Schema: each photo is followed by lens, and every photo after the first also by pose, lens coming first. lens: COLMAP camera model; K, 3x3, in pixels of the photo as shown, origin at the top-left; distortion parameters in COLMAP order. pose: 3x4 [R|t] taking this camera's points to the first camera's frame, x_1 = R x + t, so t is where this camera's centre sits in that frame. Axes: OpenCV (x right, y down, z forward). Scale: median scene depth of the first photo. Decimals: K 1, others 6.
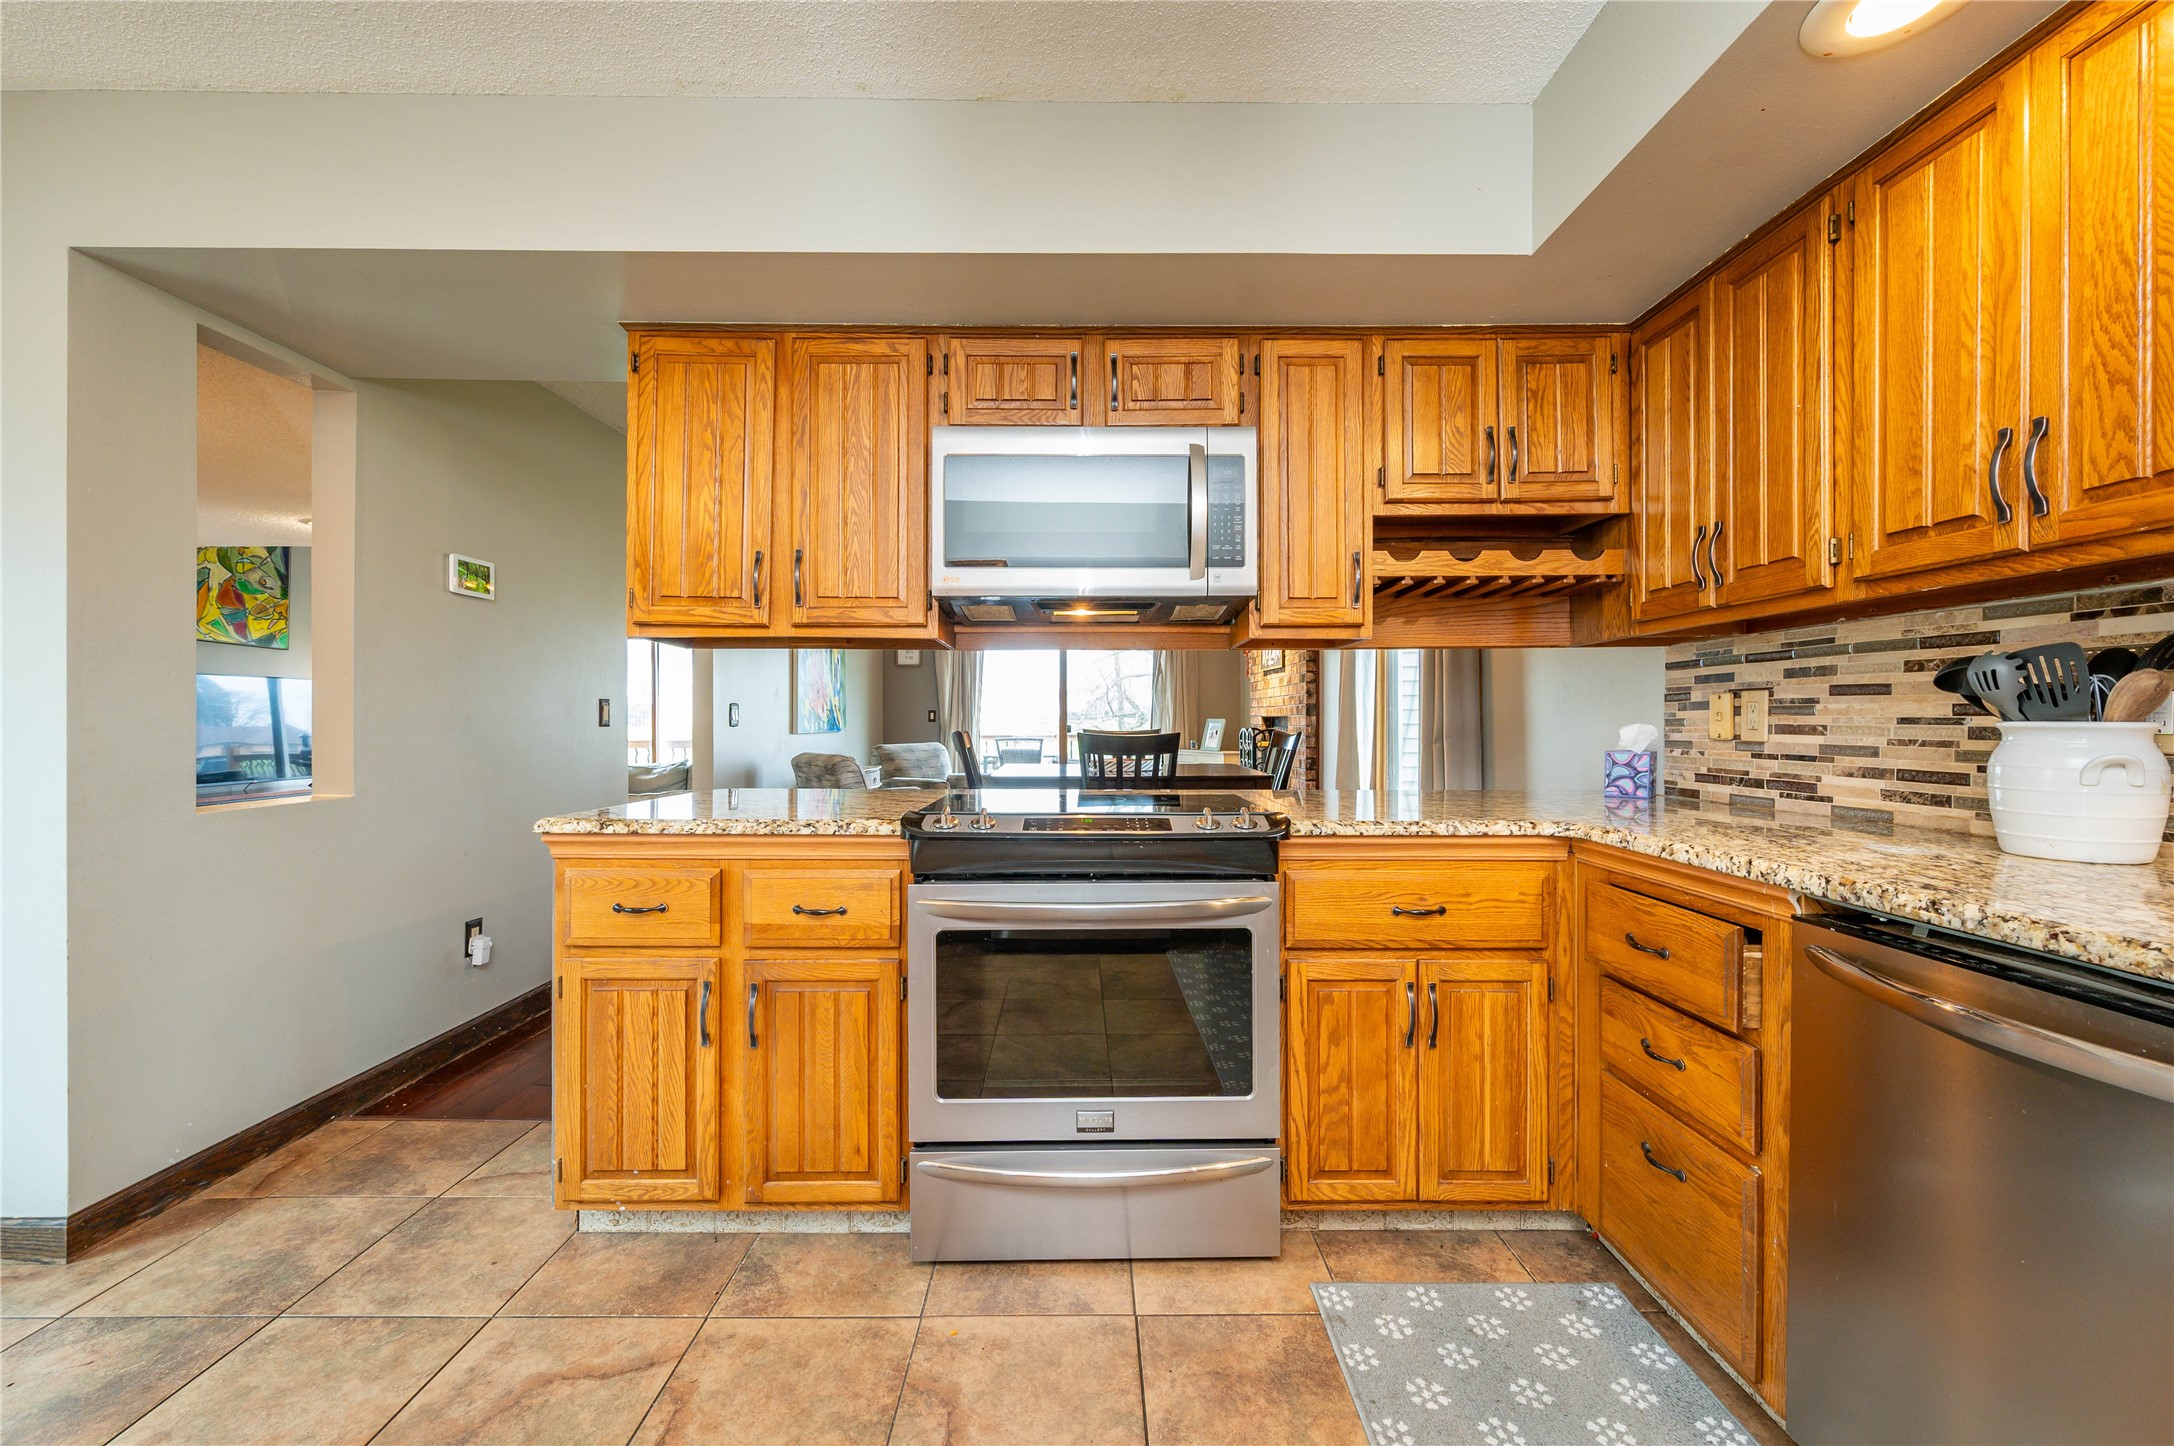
lens RADIAL K [[863.7, 0, 1087.0], [0, 863.7, 723.0], [0, 0, 1]] dist [-0.001564, 0.000127]
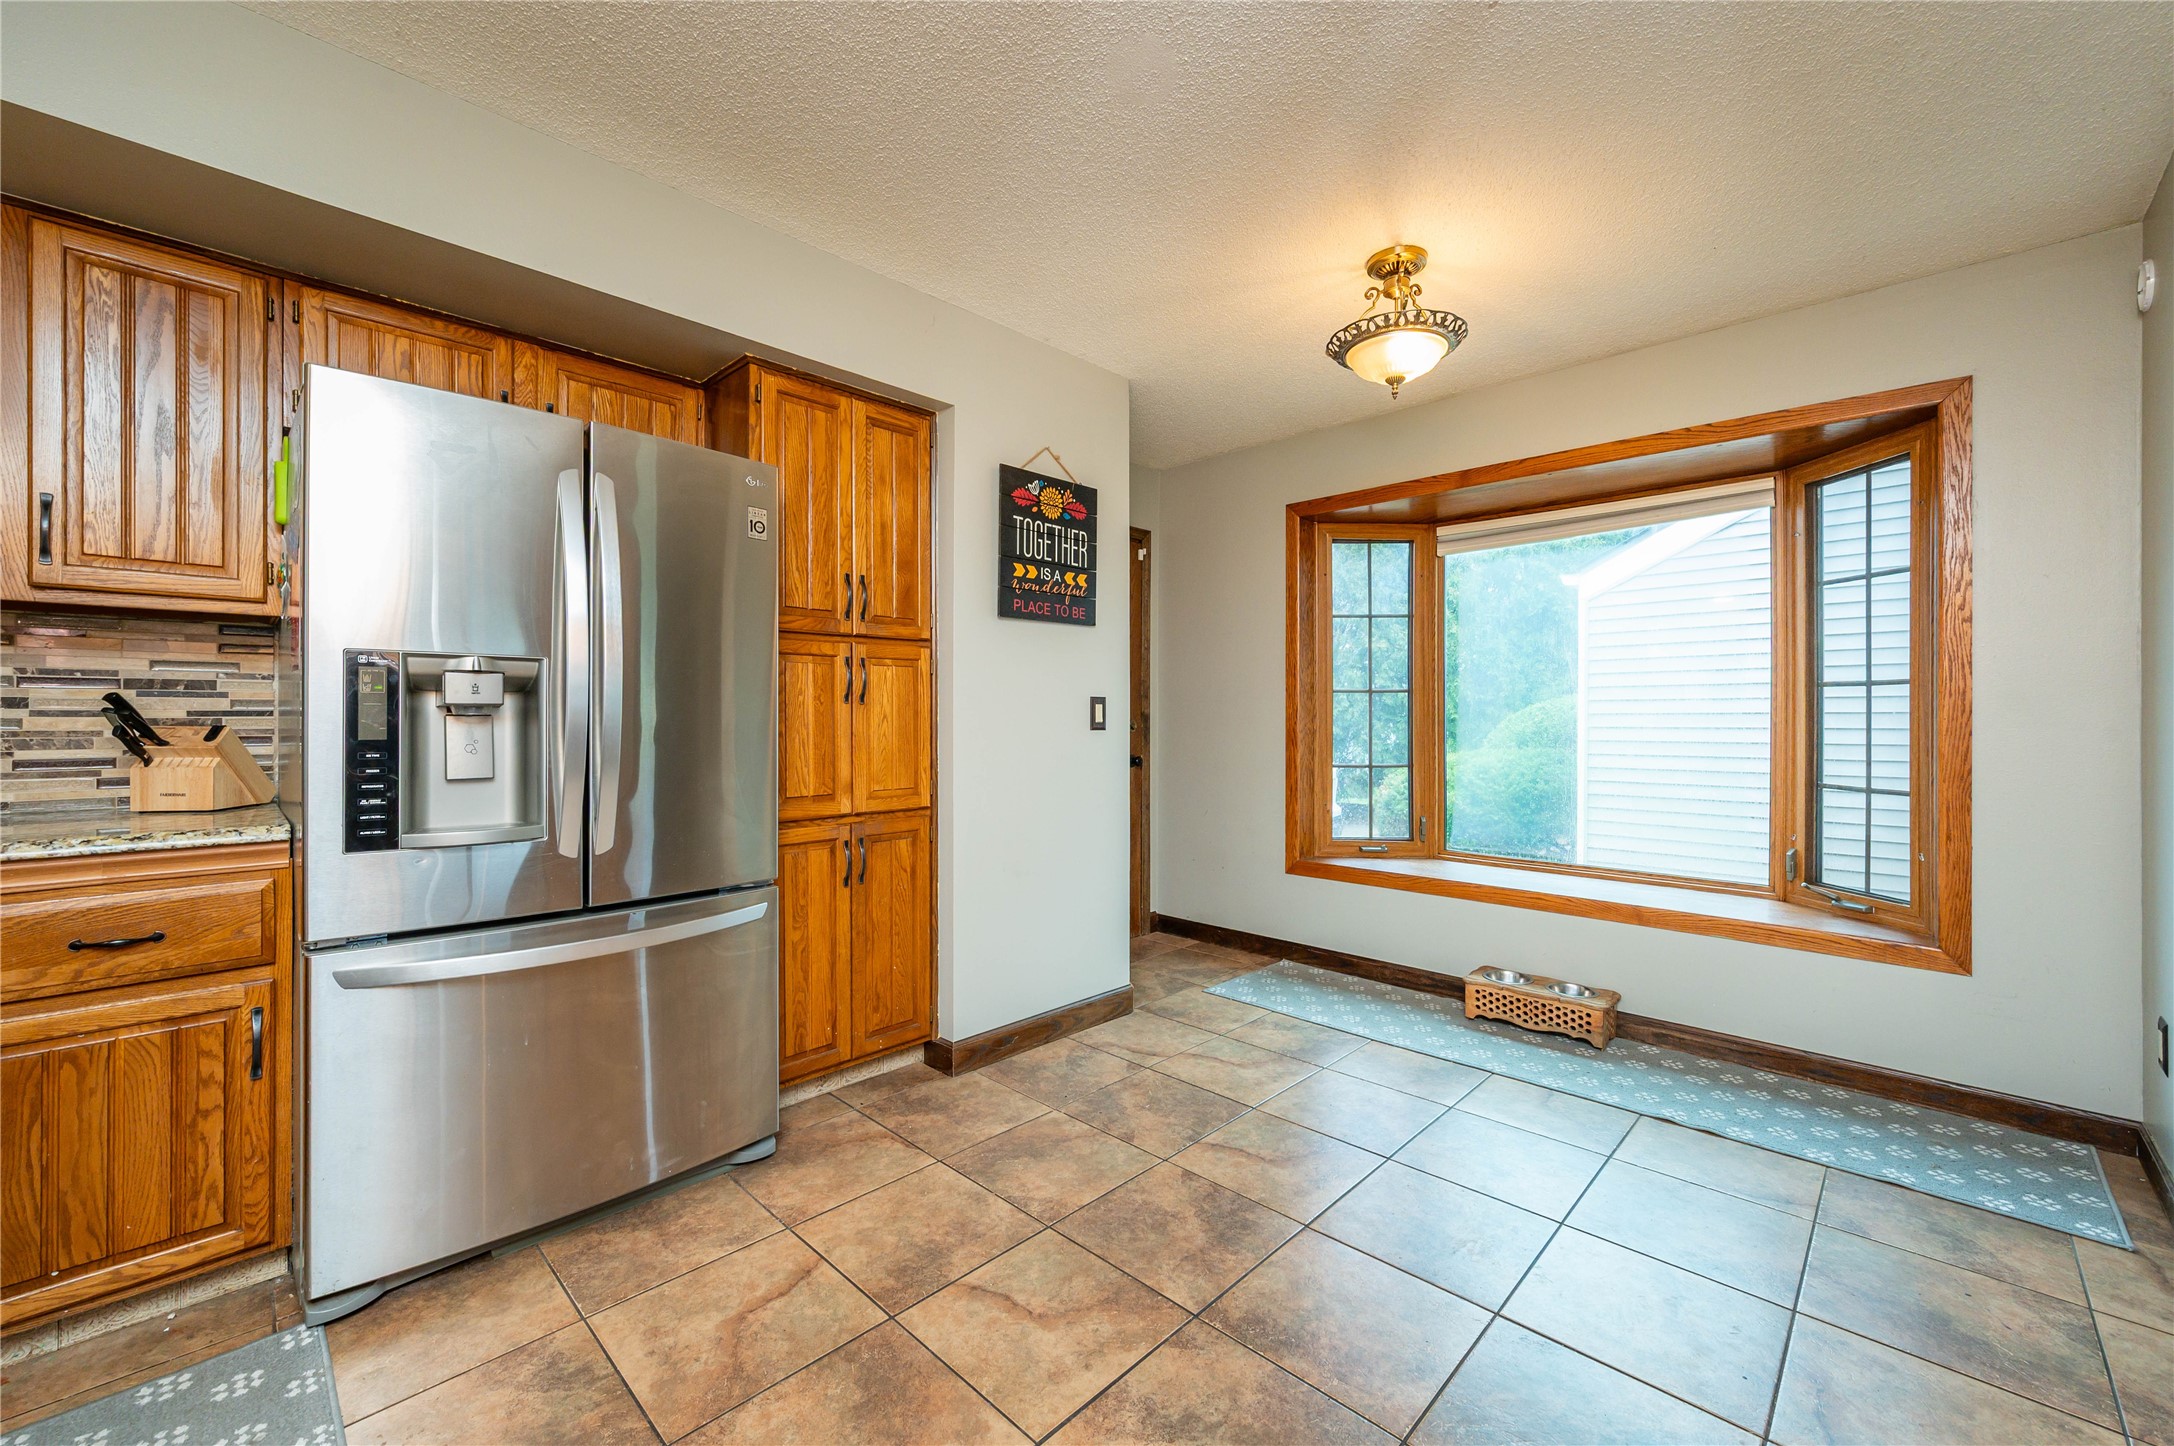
lens RADIAL K [[862.2, 0, 1092.4], [0, 862.2, 716.9], [0, 0, 1]] dist [-0.000925, 0.000186]
pose [[-0.698089, -0.002508, -0.716007, 0.325335], [-0.006588, 0.999974, 0.002921, -0.005473], [0.715981, 0.006756, -0.698087, 0.766121]]
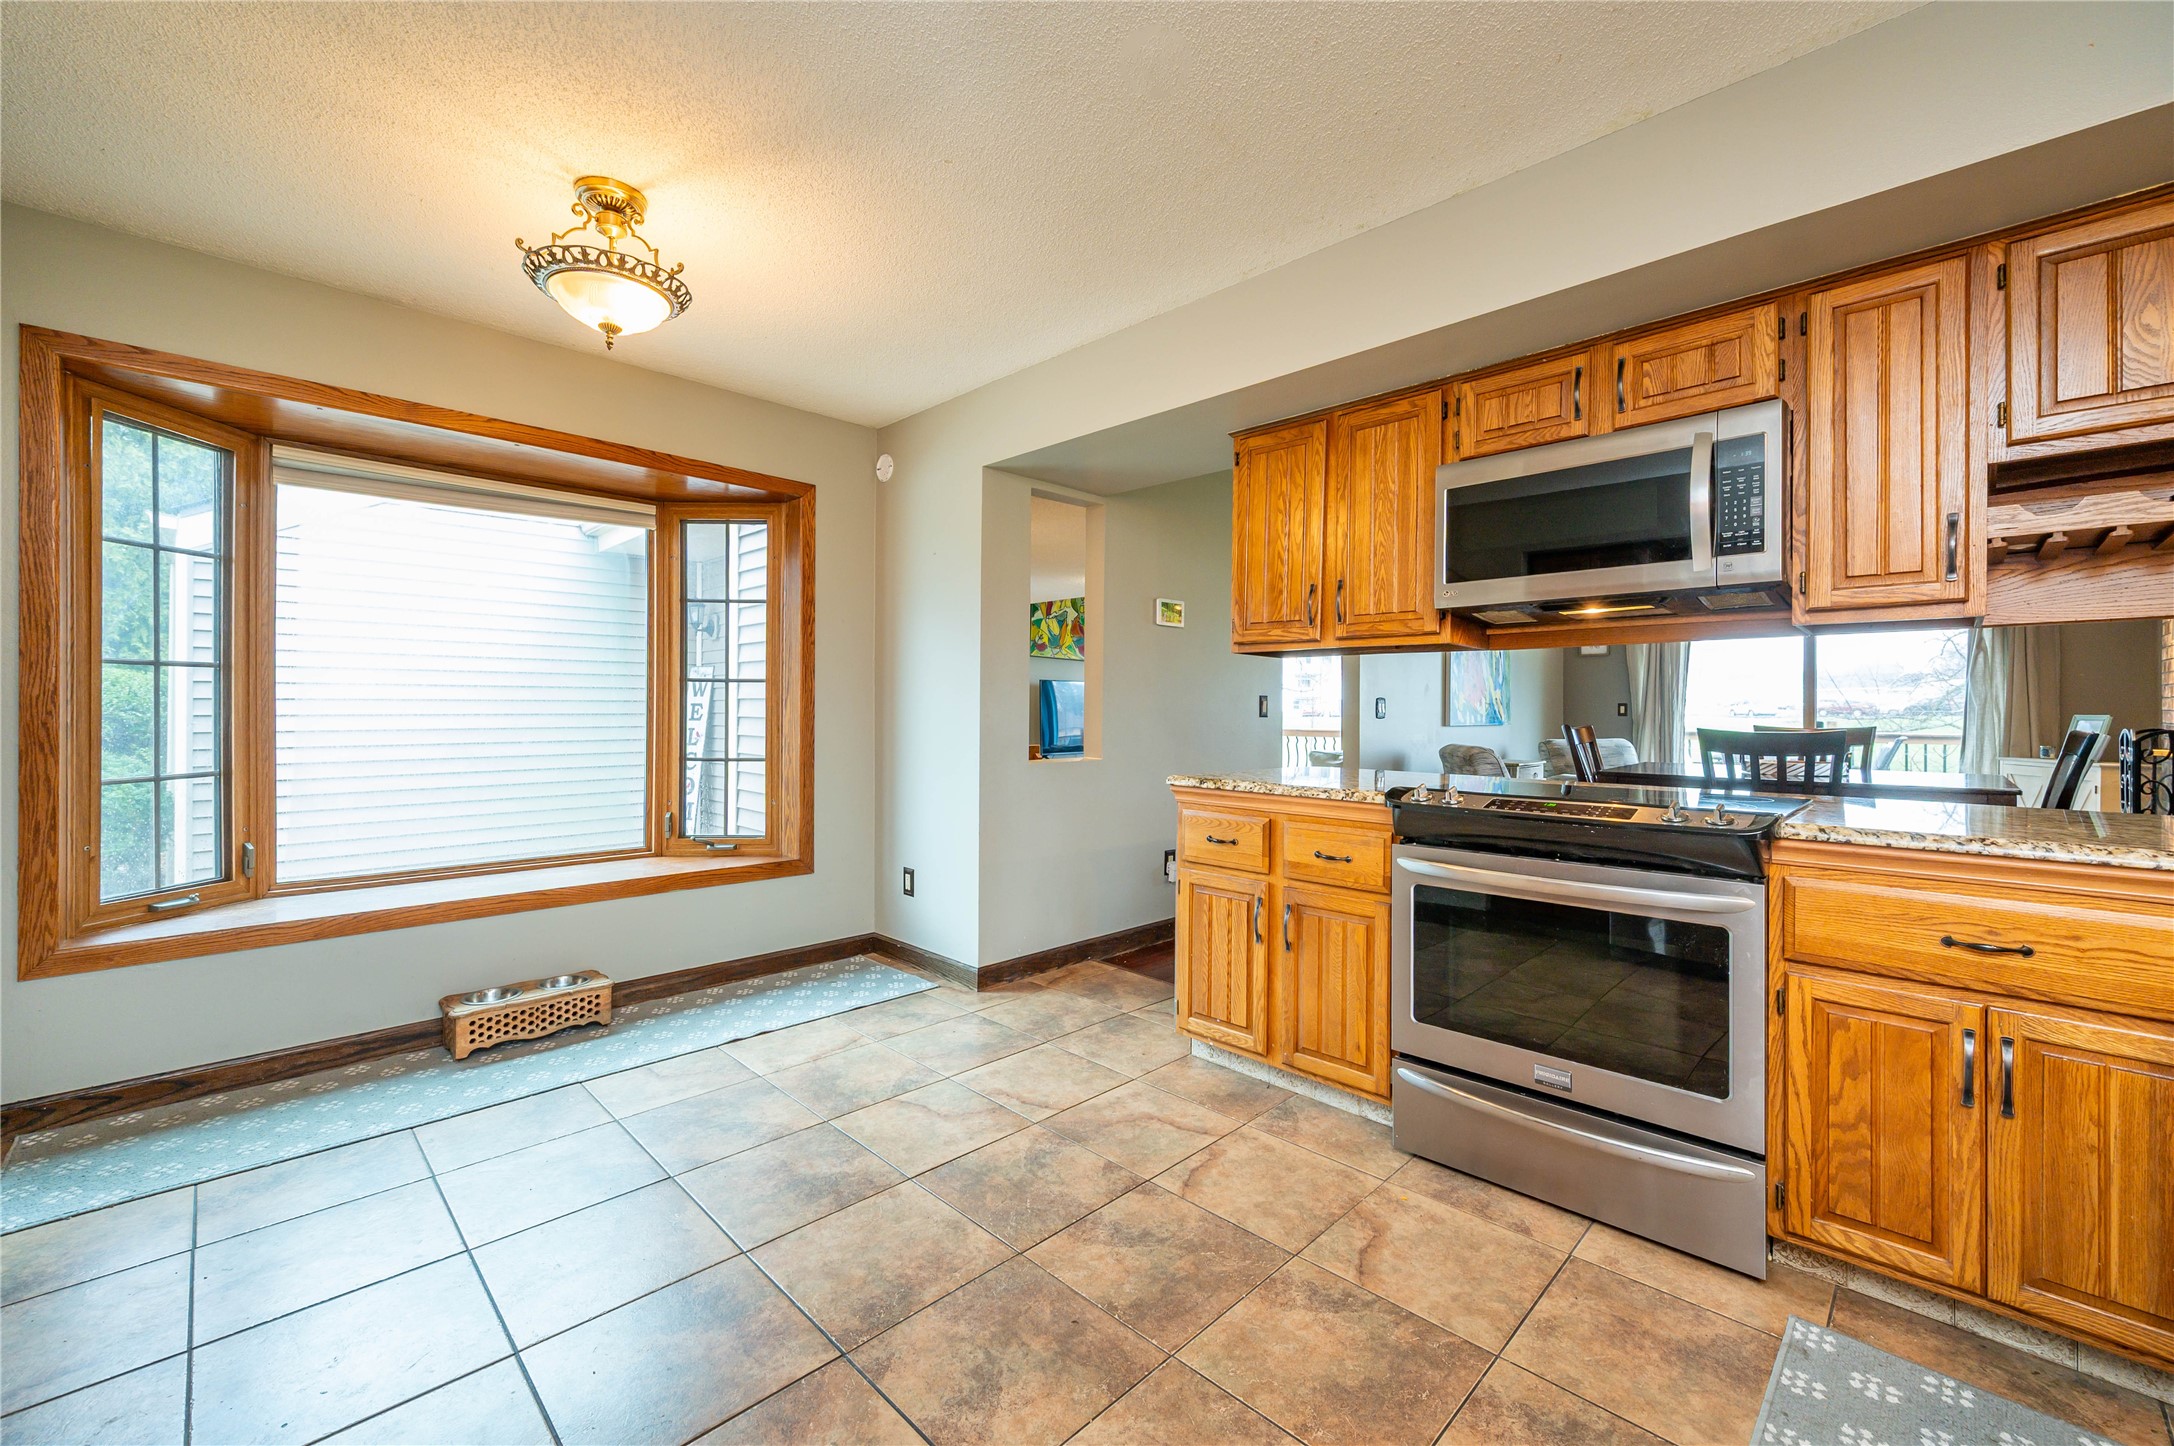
lens RADIAL K [[868.4, 0, 1091.5], [0, 868.4, 709.0], [0, 0, 1]] dist [-0.002056, 0.000864]
pose [[0.707706, 0.002212, -0.706504, 0.363148], [-0.008160, 0.999954, -0.005043, 0.000897], [0.706460, 0.009334, 0.707691, -0.198556]]
